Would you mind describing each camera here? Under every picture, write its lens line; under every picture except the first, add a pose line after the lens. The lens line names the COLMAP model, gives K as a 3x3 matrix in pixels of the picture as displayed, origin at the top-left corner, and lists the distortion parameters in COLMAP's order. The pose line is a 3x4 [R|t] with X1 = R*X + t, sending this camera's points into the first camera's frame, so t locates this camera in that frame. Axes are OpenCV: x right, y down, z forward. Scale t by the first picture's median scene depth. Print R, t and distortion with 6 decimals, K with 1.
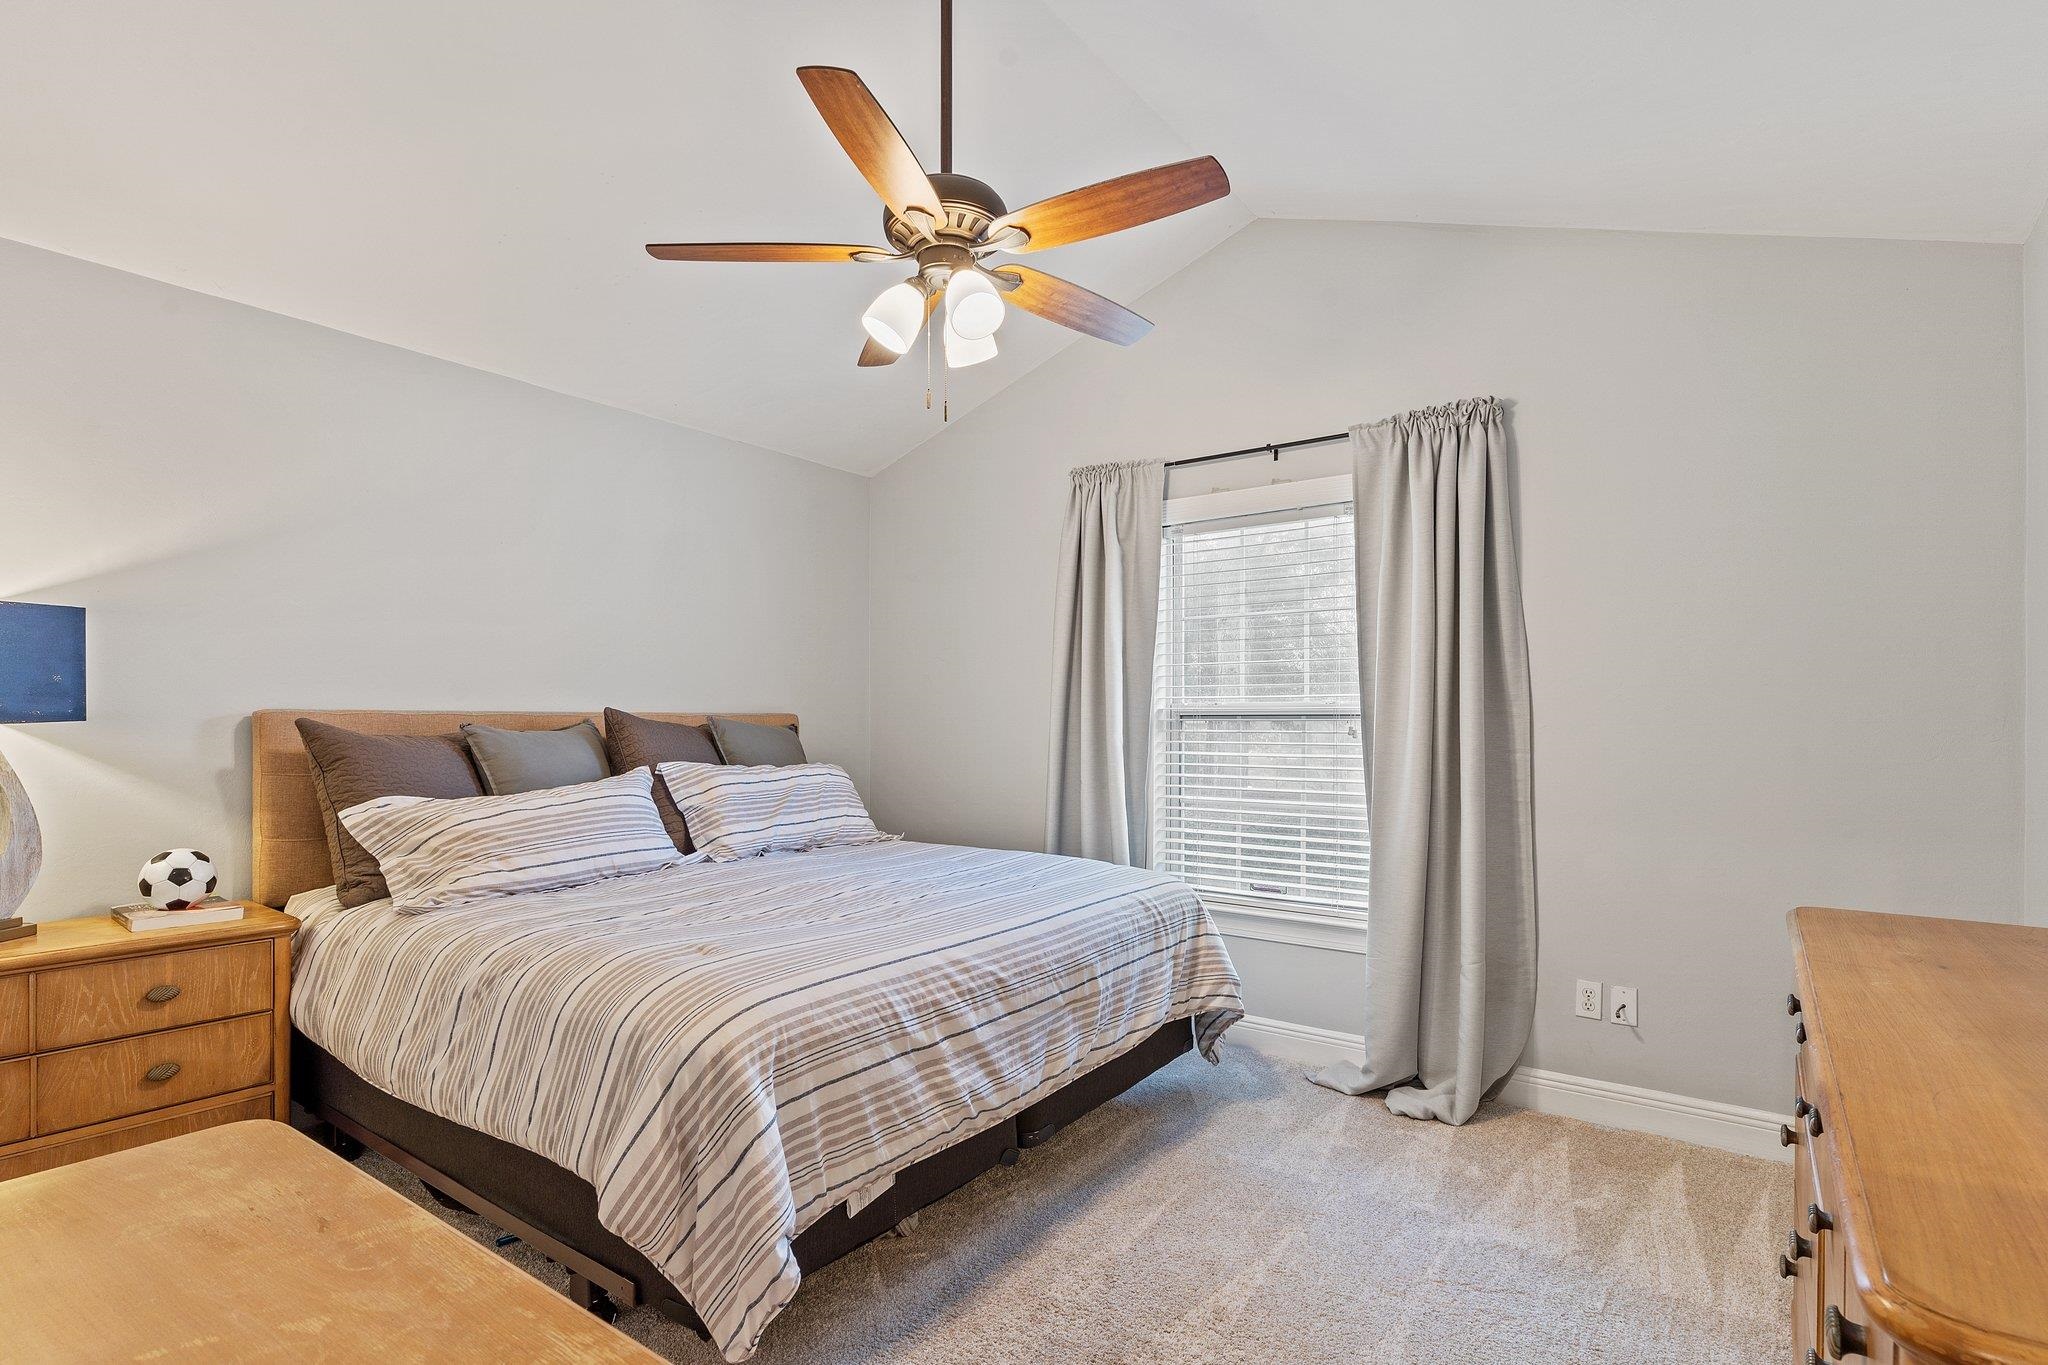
lens RADIAL K [[980.7, 0, 1018.4], [0, 980.7, 683.1], [0, 0, 1]] dist [0.001991, -0.000197]
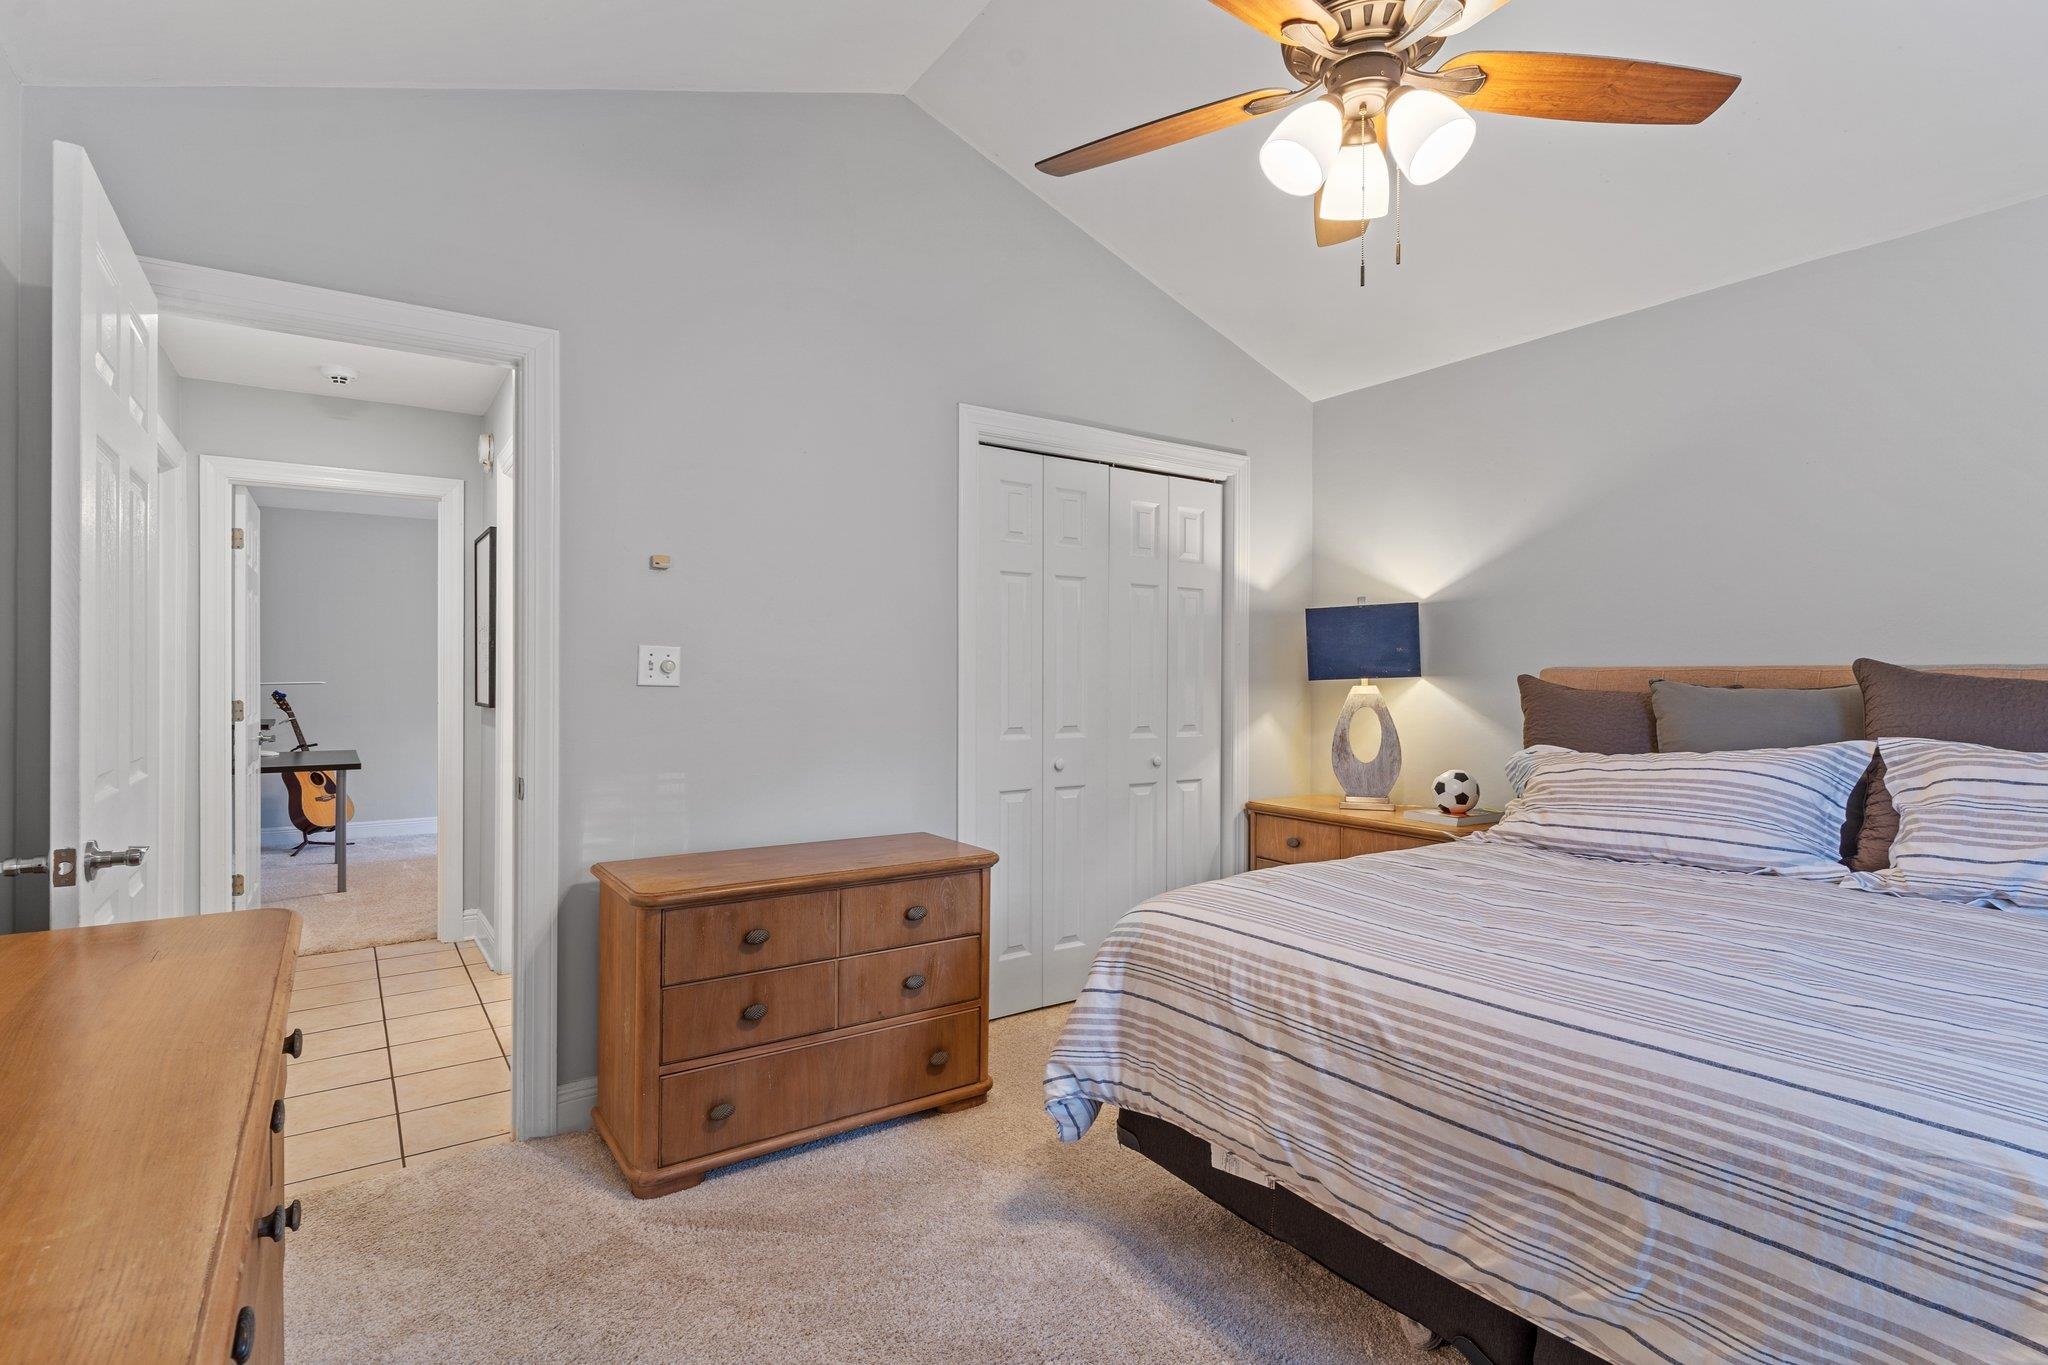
lens RADIAL K [[980.7, 0, 1018.4], [0, 980.7, 683.1], [0, 0, 1]] dist [0.001991, -0.000197]
pose [[-0.322270, 0.000727, -0.946648, 0.756511], [0.032106, 0.999433, -0.010162, 0.049798], [0.946103, -0.033668, -0.322110, 1.033252]]
